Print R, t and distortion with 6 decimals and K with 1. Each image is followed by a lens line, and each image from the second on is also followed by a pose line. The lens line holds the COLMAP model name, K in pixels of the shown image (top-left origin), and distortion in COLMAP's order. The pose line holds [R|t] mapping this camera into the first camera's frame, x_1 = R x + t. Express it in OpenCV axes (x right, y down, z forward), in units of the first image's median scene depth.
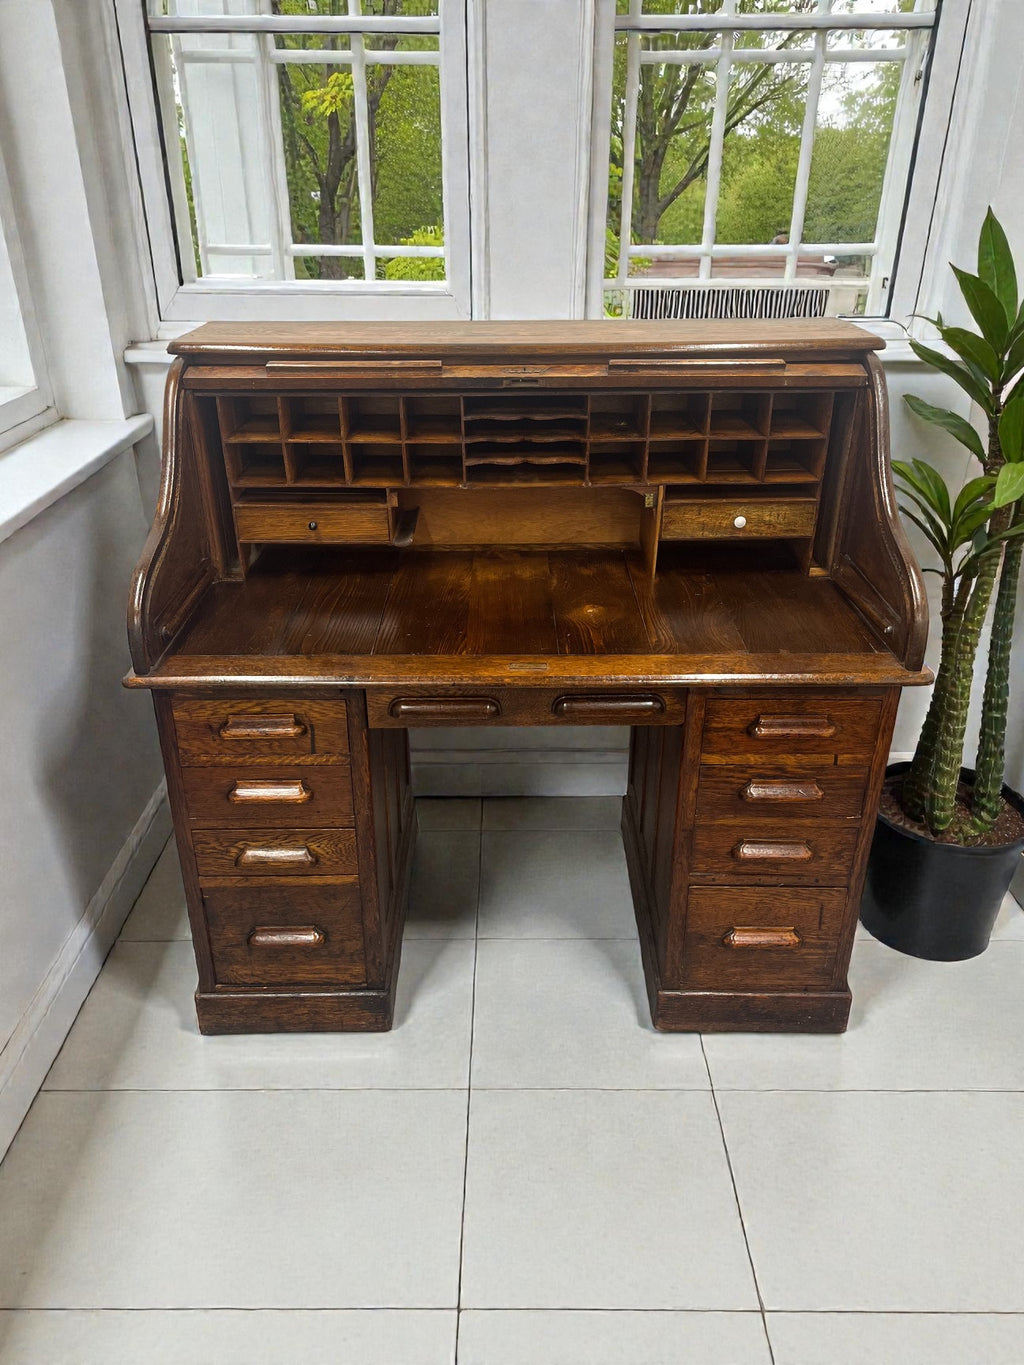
lens RADIAL K [[1044.1, 0, 507.5], [0, 1044.1, 689.1], [0, 0, 1]] dist [0.063754, -0.072994]
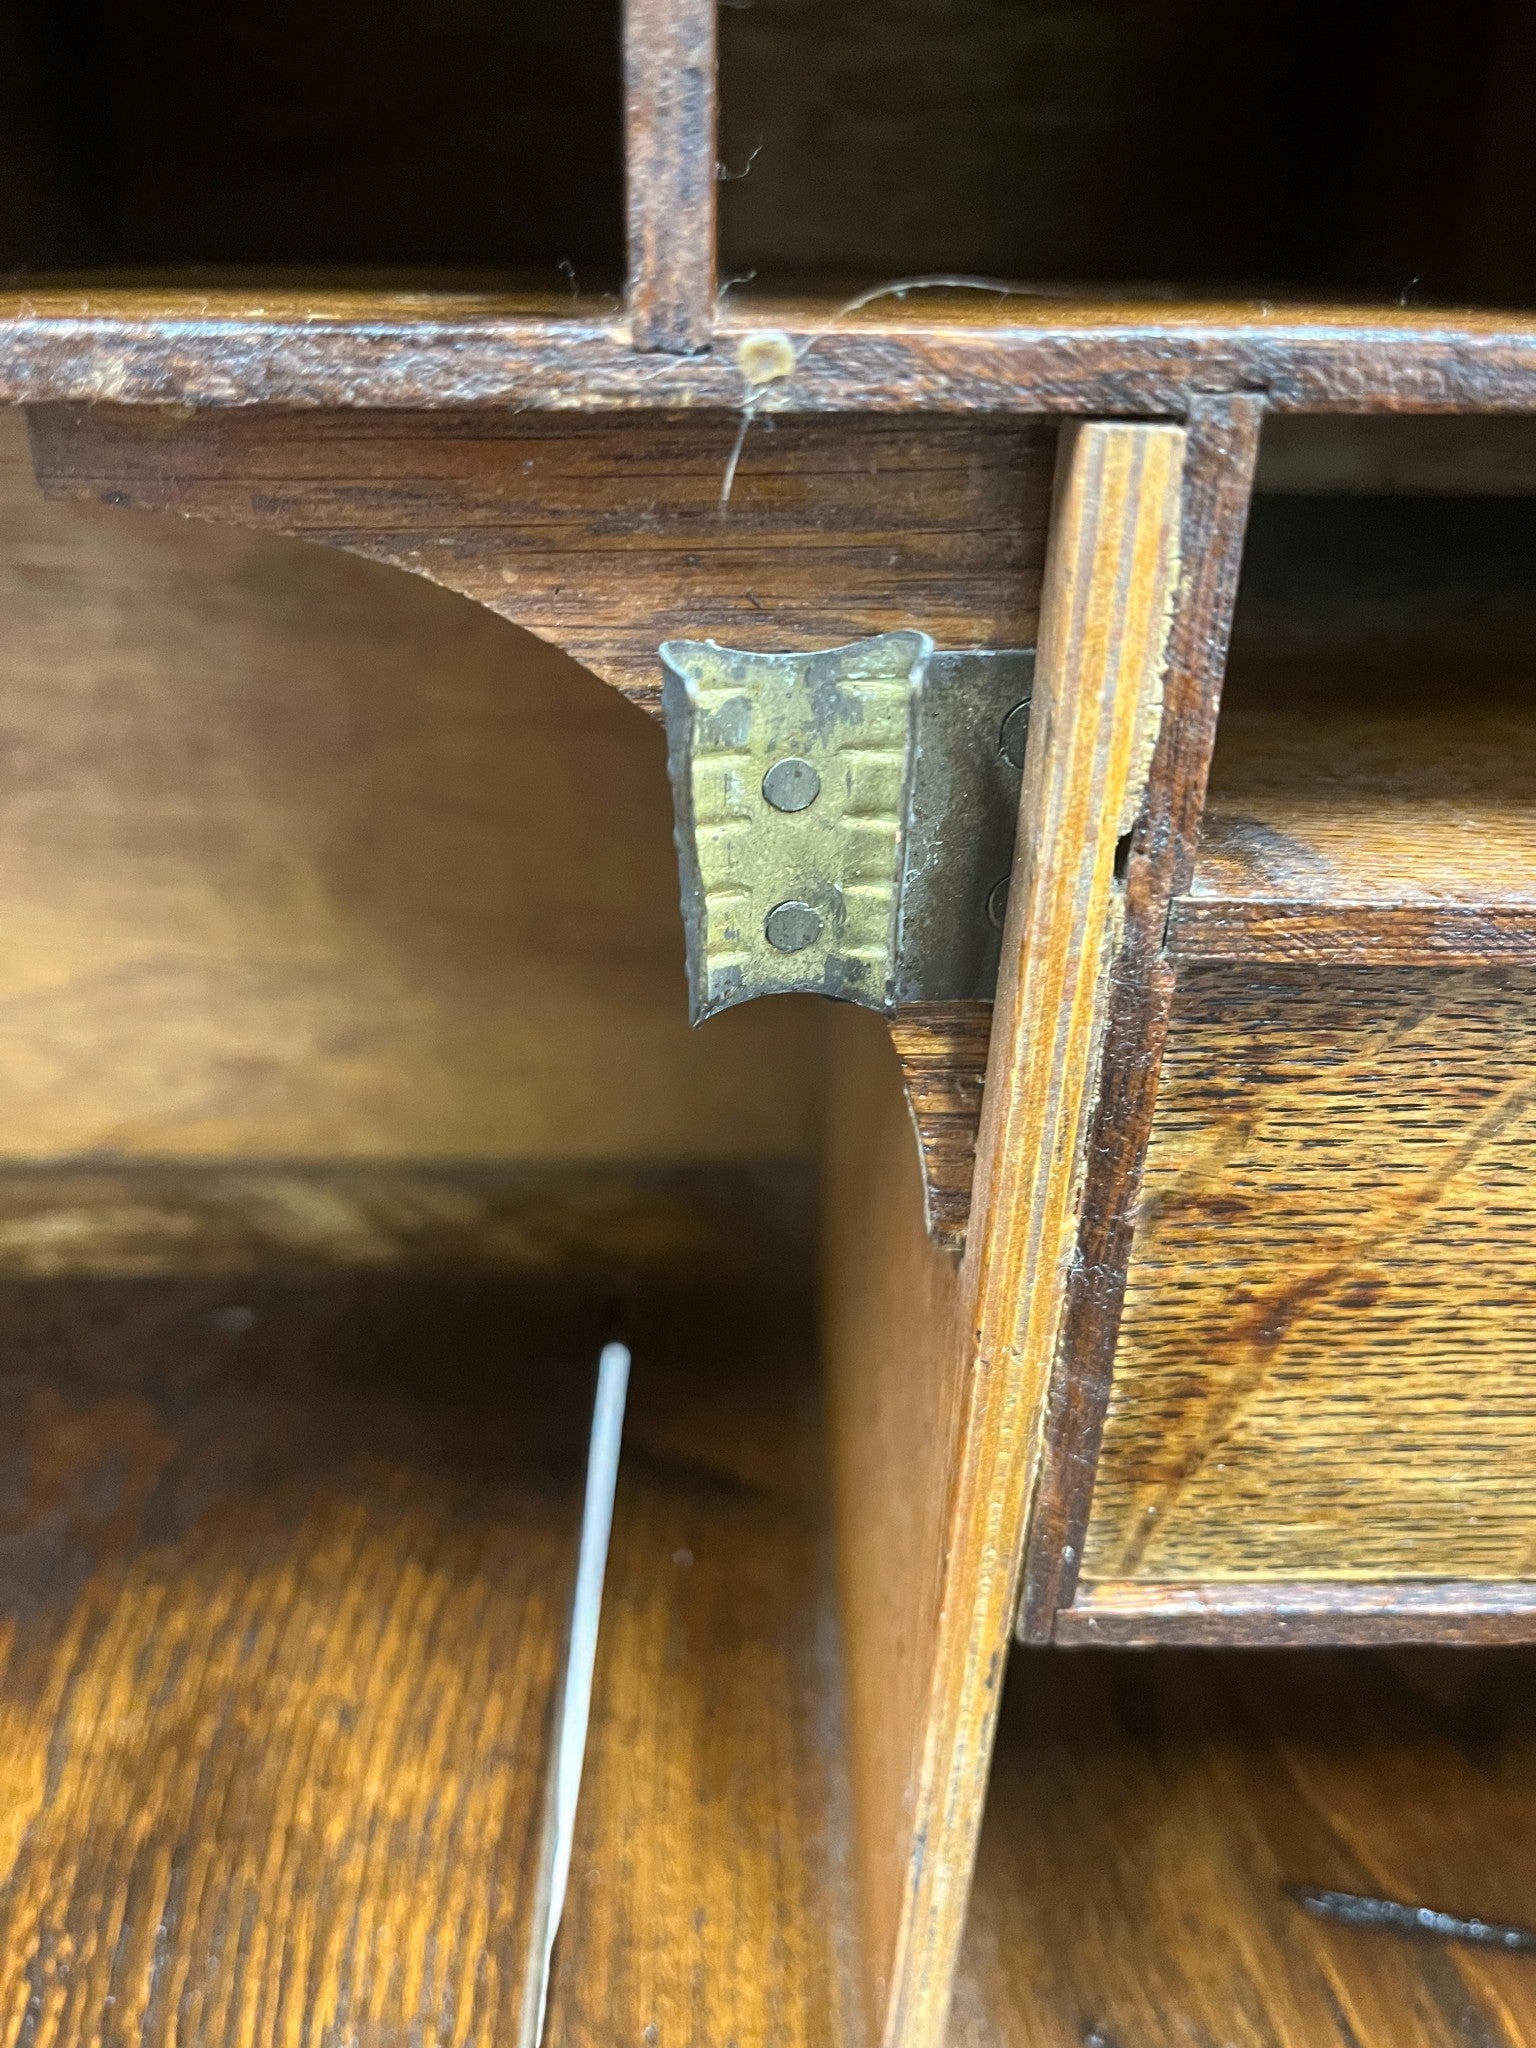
lens RADIAL K [[1566.6, 0, 765.3], [0, 1566.6, 1037.4], [0, 0, 1]] dist [0.063754, -0.072994]
pose [[0.999375, 0.015480, 0.031766, 0.138523], [-0.015094, 0.999810, -0.012365, -0.179684], [-0.031951, 0.011878, 0.999419, 0.985781]]
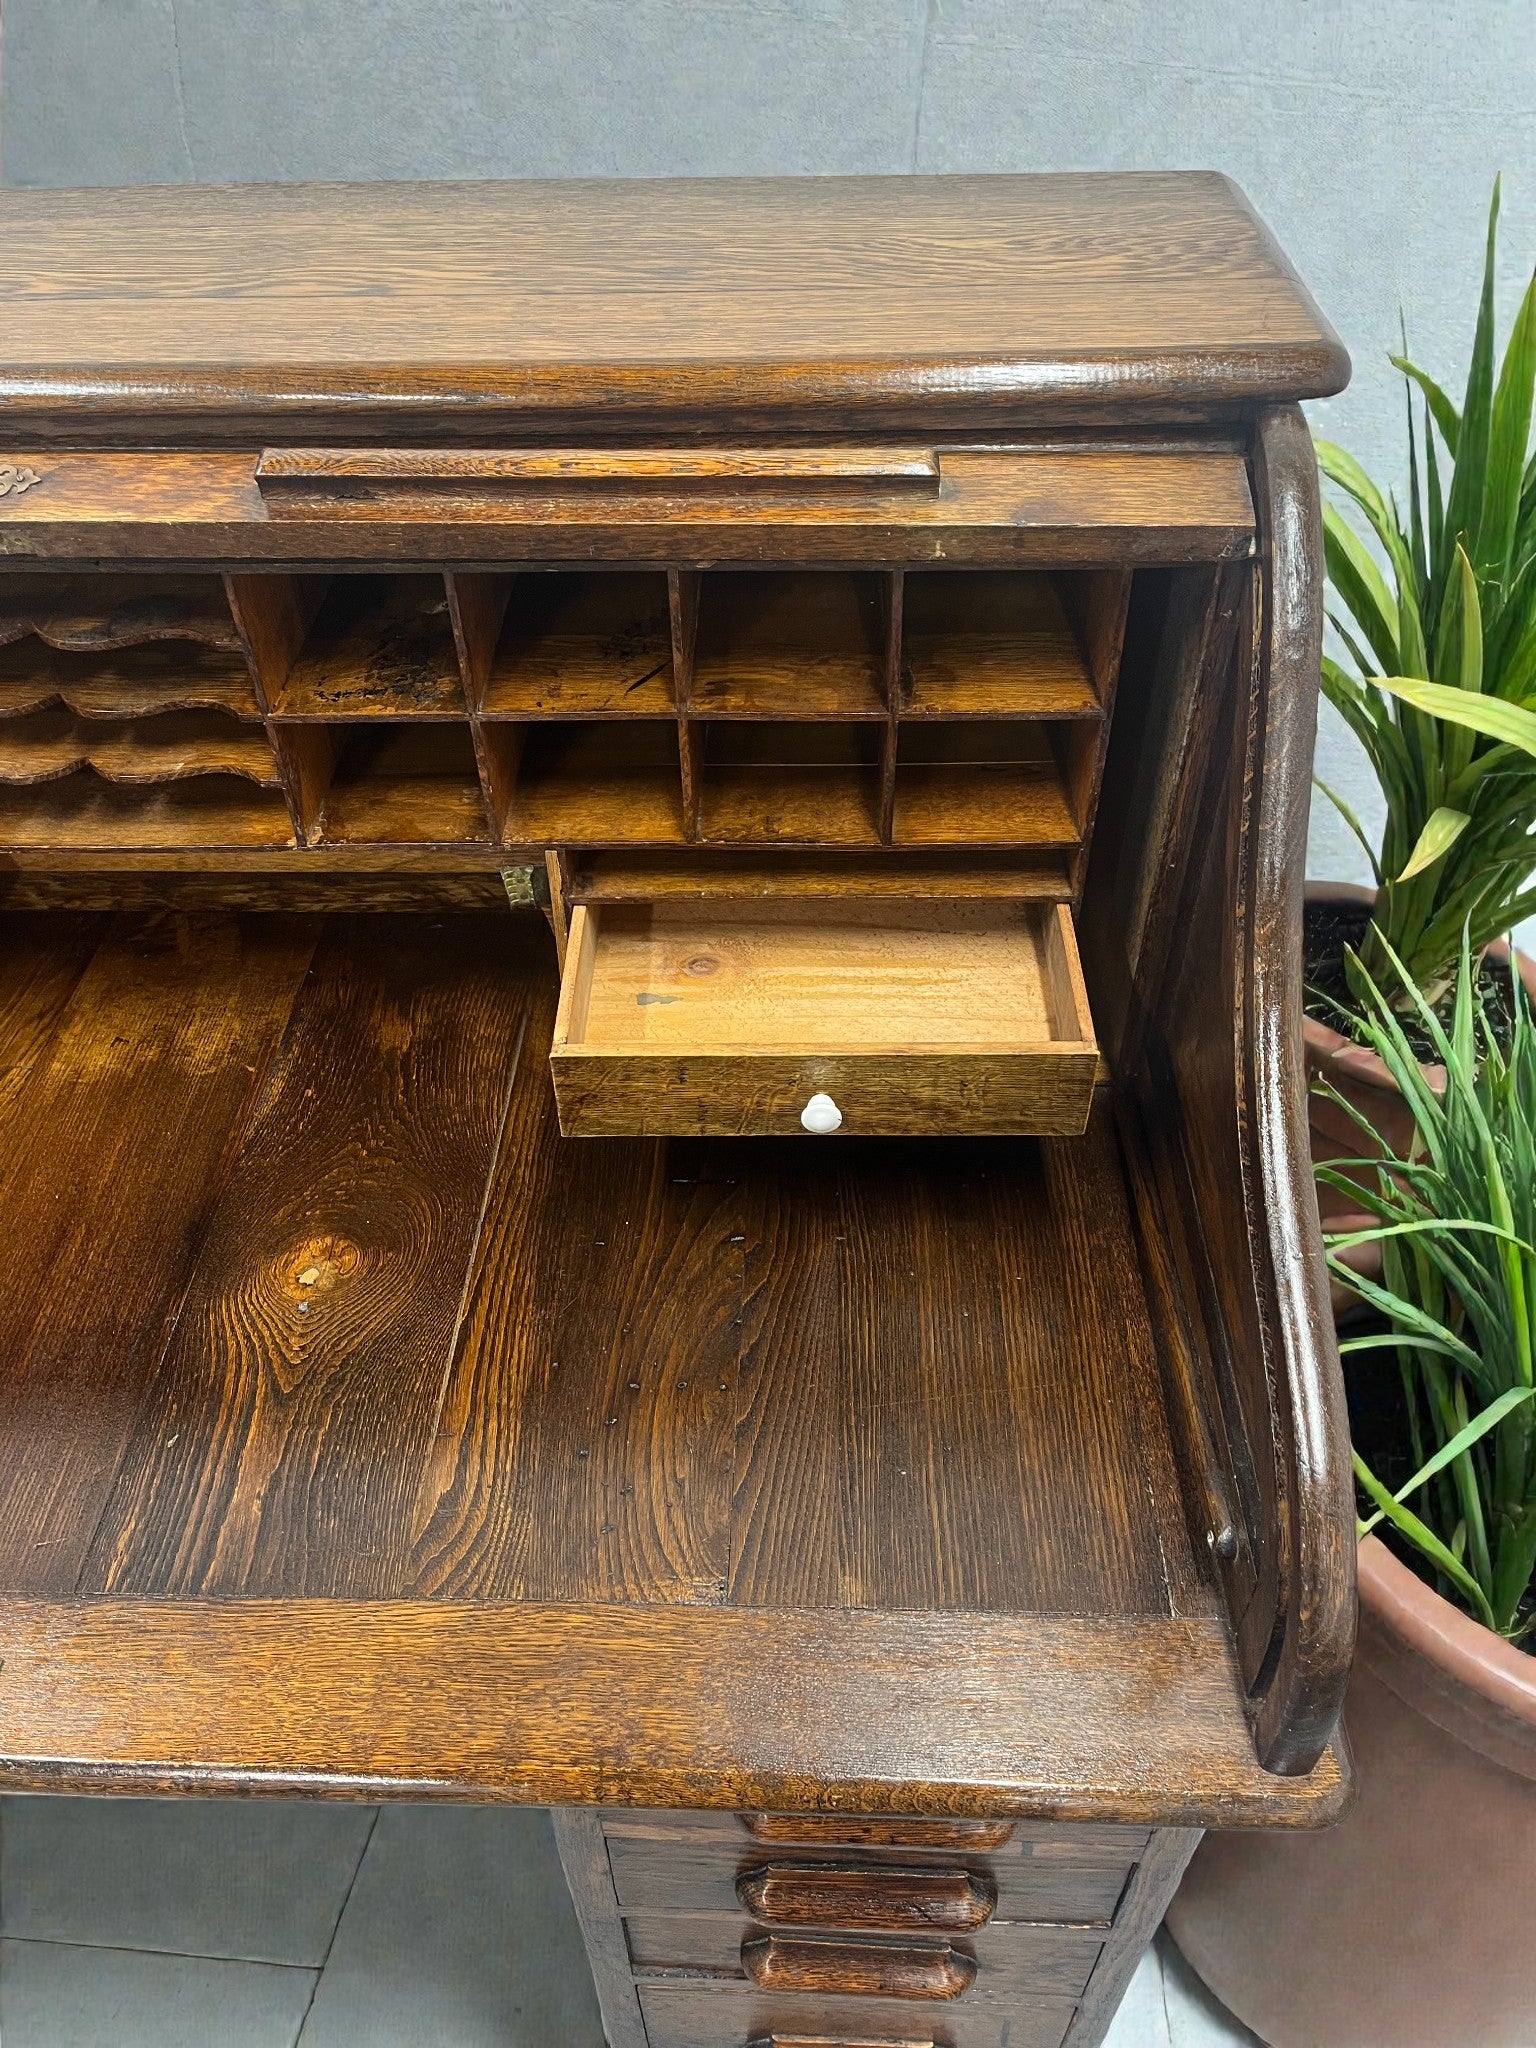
lens RADIAL K [[1566.6, 0, 761.8], [0, 1566.6, 1036.5], [0, 0, 1]] dist [0.063754, -0.072994]
pose [[0.999247, 0.014123, -0.036145, 0.232552], [-0.003195, 0.958198, 0.286089, -0.281772], [0.038674, -0.285758, 0.957521, 0.578582]]
